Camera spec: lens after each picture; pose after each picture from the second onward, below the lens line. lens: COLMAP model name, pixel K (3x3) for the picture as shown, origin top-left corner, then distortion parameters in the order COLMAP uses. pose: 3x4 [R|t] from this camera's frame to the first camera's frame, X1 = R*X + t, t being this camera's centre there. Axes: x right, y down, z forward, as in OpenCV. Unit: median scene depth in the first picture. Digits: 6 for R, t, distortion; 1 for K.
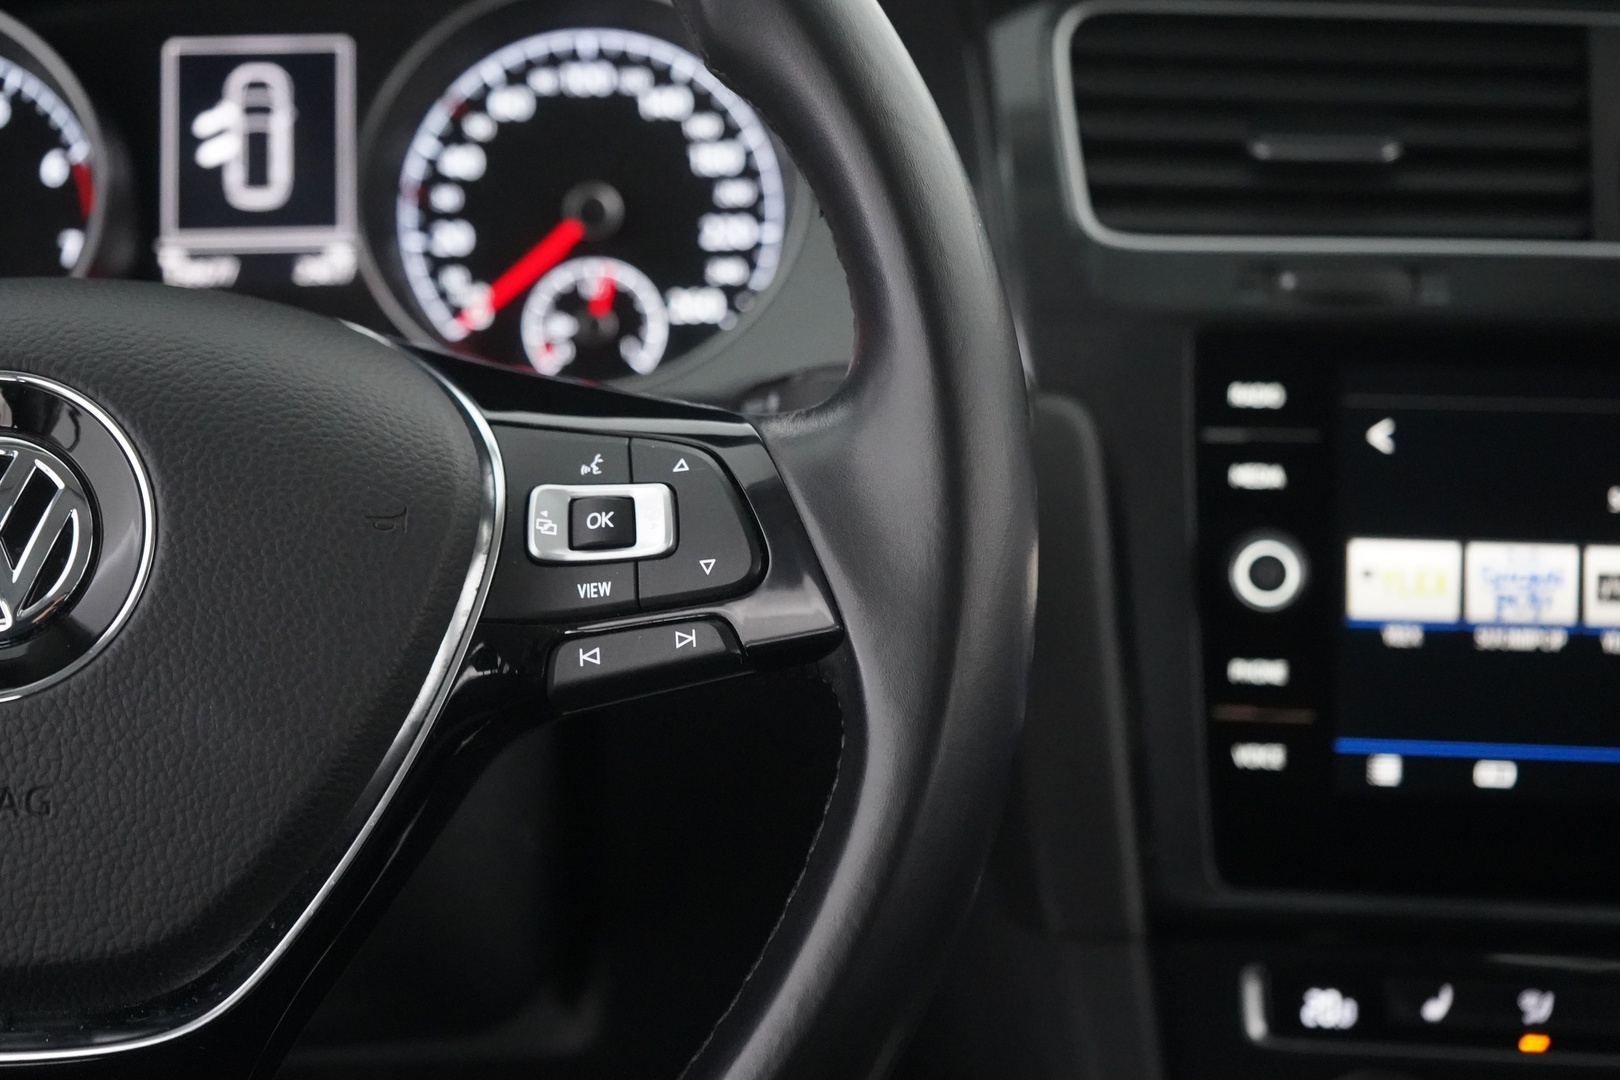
lens RADIAL K [[2736.2, 0, 816.4], [0, 2736.2, 533.8], [0, 0, 1]] dist [-0.012426, 0.000000]
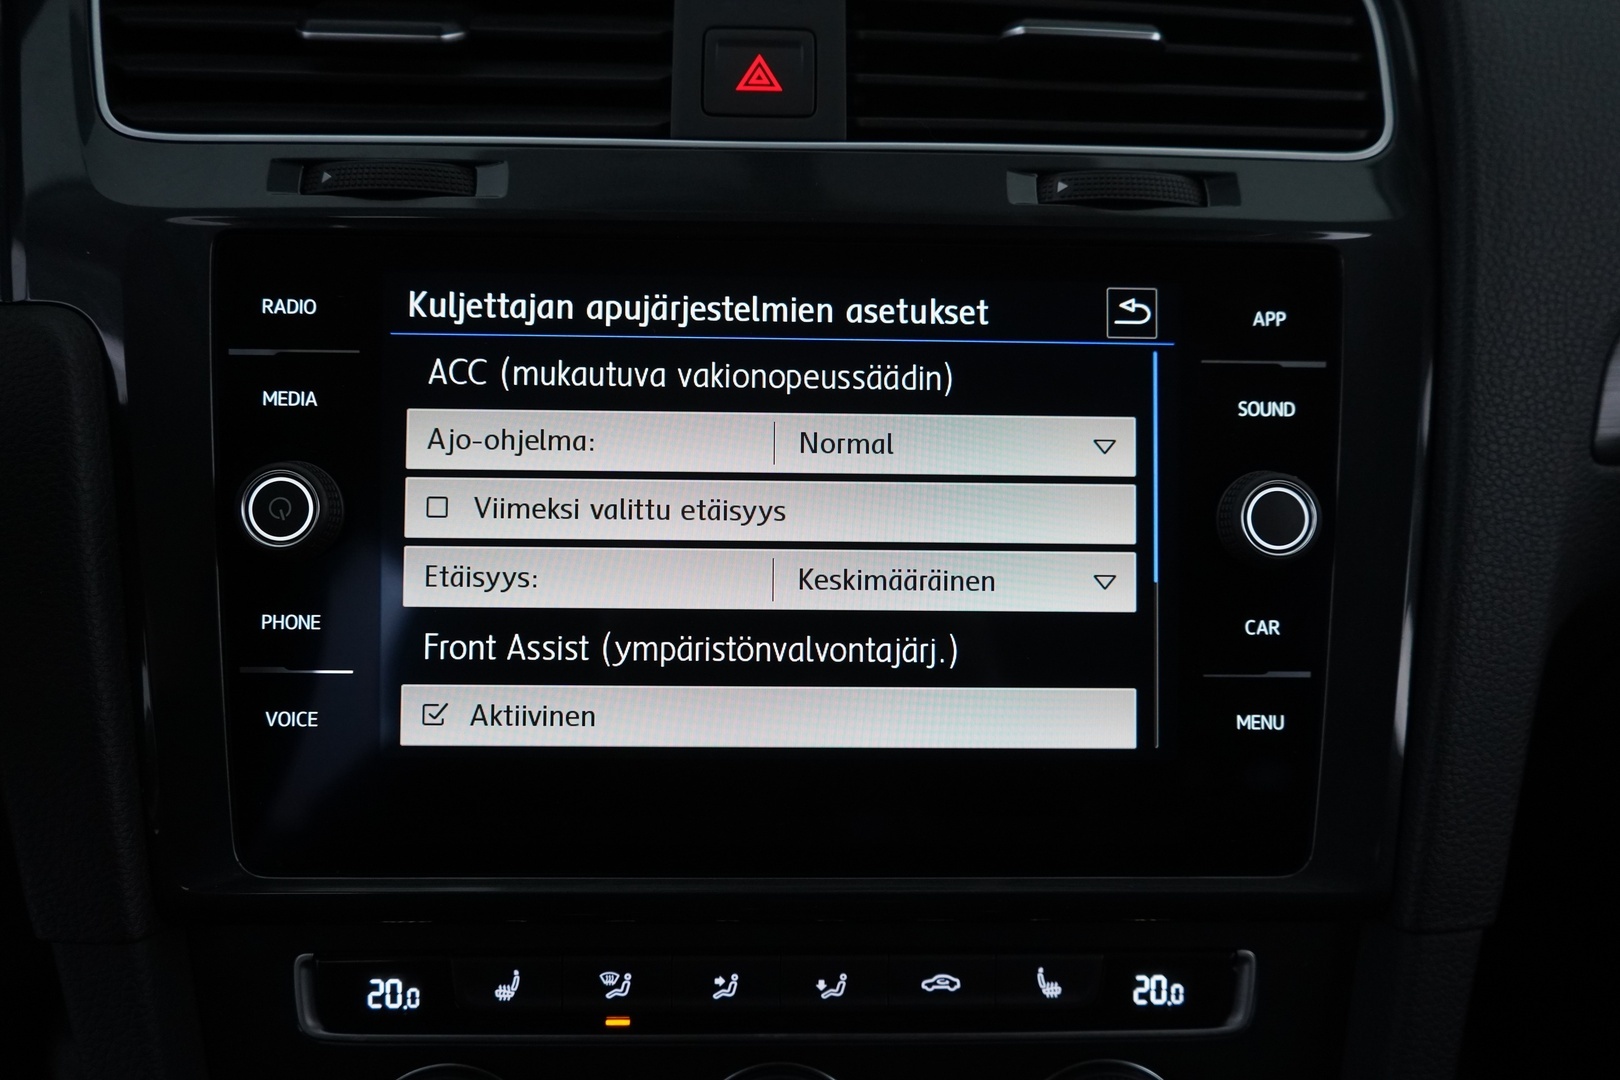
lens RADIAL K [[1305.7, 0, 811.4], [0, 1305.7, 544.1], [0, 0, 1]] dist [-0.012704, 0.010882]
pose [[0.989878, -0.020700, 0.140401, 0.263139], [0.017298, 0.999527, 0.025415, 0.017527], [-0.140861, -0.022729, 0.989769, 0.554659]]
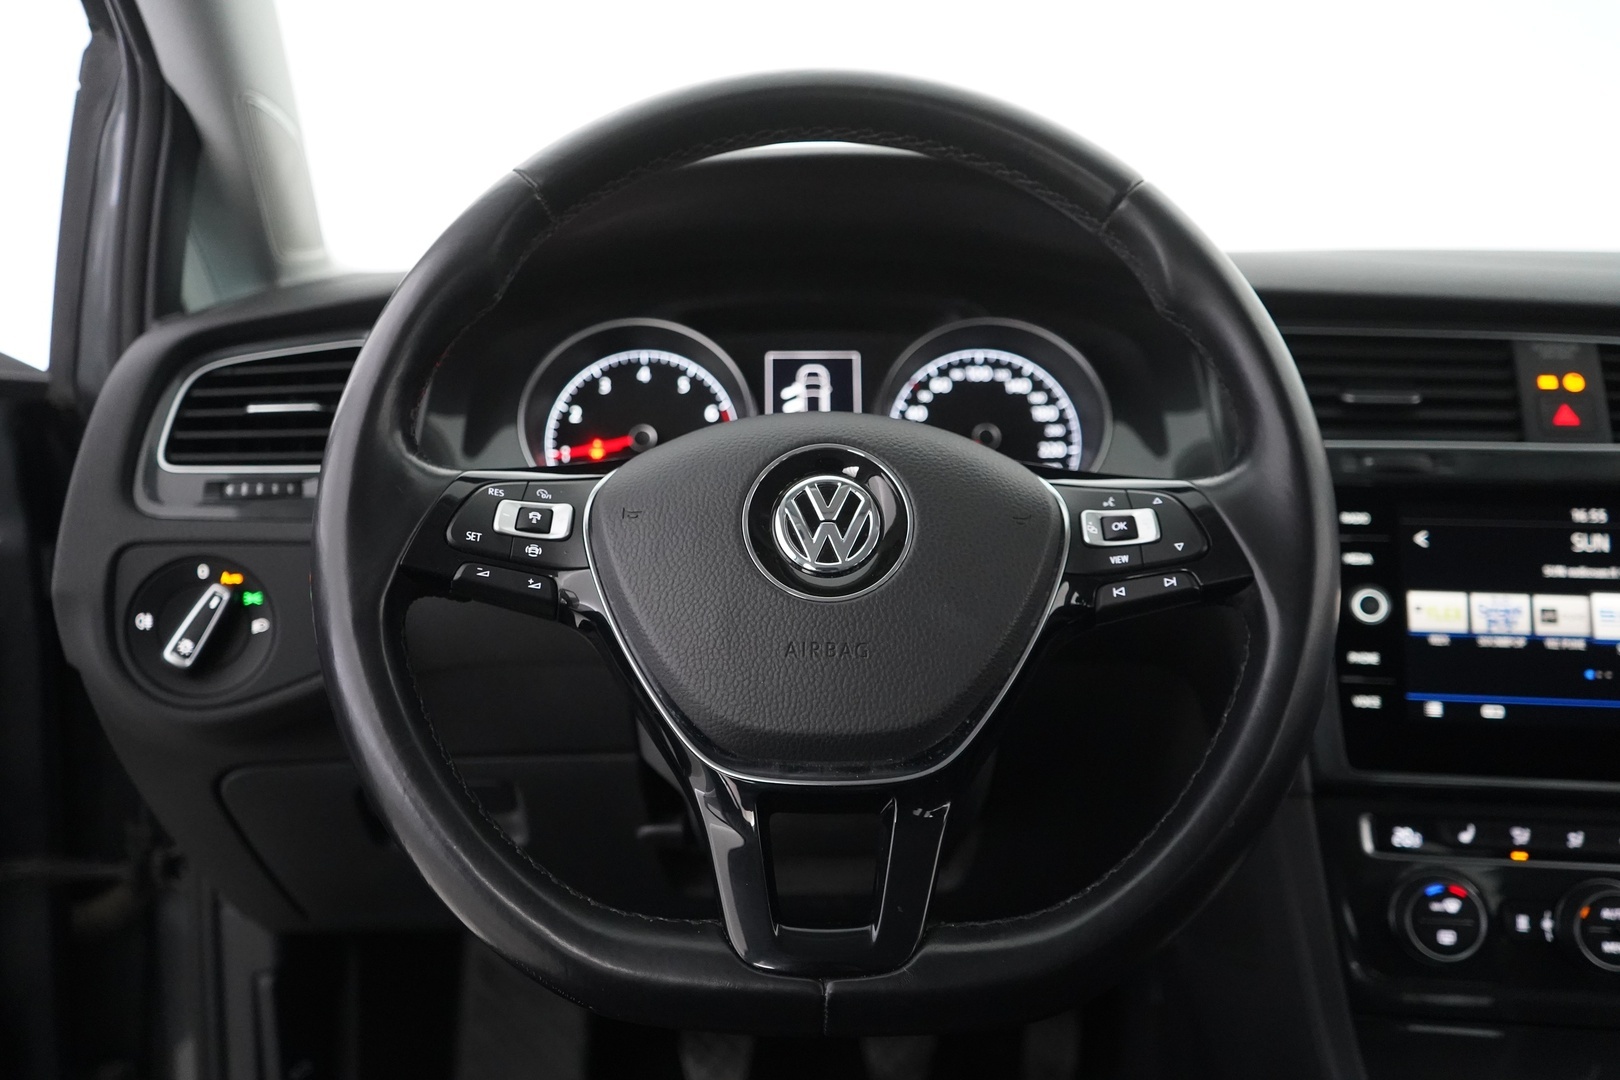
lens RADIAL K [[1483.3, 0, 808.8], [0, 1483.3, 530.9], [0, 0, 1]] dist [0.006451, 0.000000]
pose [[0.999869, 0.012157, -0.010698, -0.217192], [-0.013594, 0.989124, -0.146456, 0.118424], [0.008801, 0.146582, 0.989159, -0.055594]]
